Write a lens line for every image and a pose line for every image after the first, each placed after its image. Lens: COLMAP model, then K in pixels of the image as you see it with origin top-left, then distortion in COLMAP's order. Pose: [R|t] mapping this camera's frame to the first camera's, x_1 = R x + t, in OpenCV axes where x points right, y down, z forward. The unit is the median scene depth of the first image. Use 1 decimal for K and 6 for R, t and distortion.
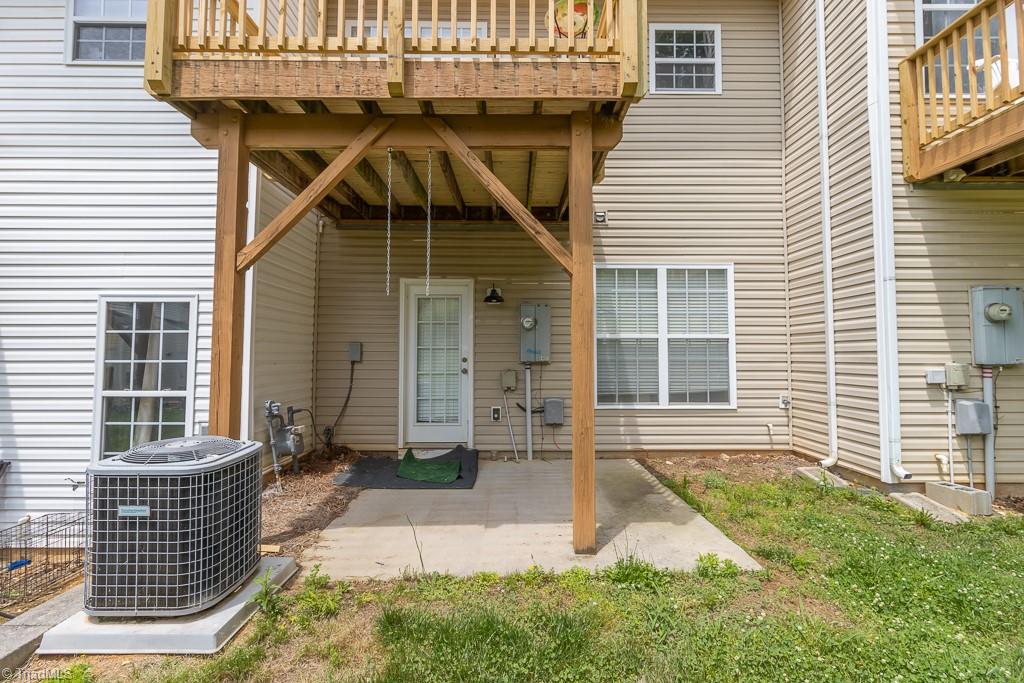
lens RADIAL K [[475.4, 0, 509.9], [0, 475.4, 328.6], [0, 0, 1]] dist [0.001756, 0.000074]
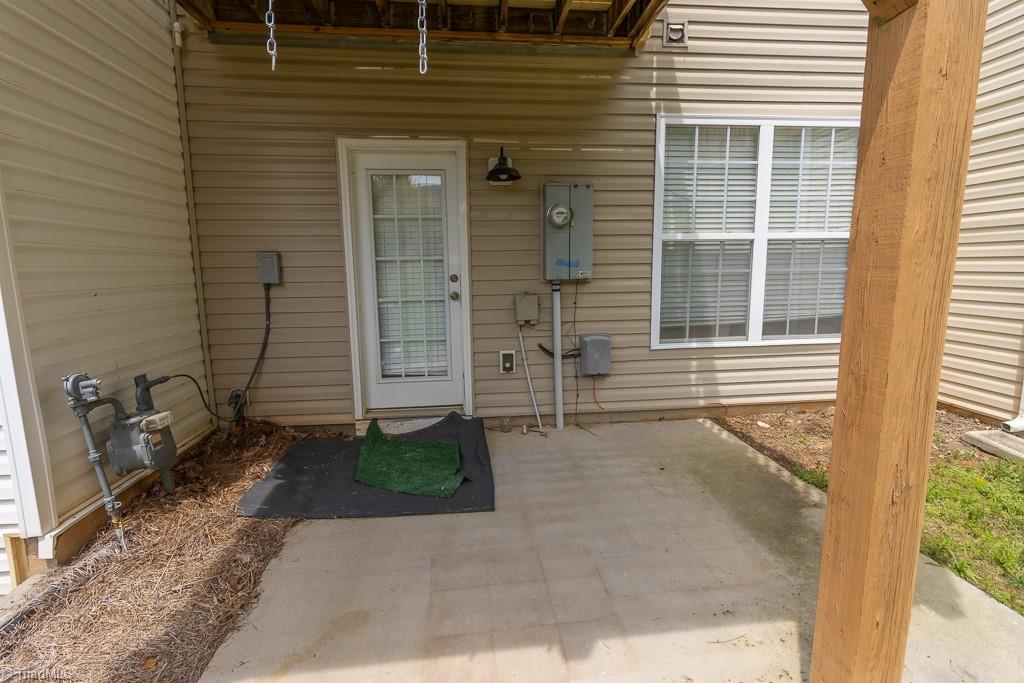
lens RADIAL K [[475.4, 0, 509.9], [0, 475.4, 328.6], [0, 0, 1]] dist [0.001756, 0.000074]
pose [[0.995542, -0.027801, 0.090131, -0.082327], [0.010427, 0.982159, 0.187765, 0.014770], [-0.093743, -0.185988, 0.978070, 0.378670]]
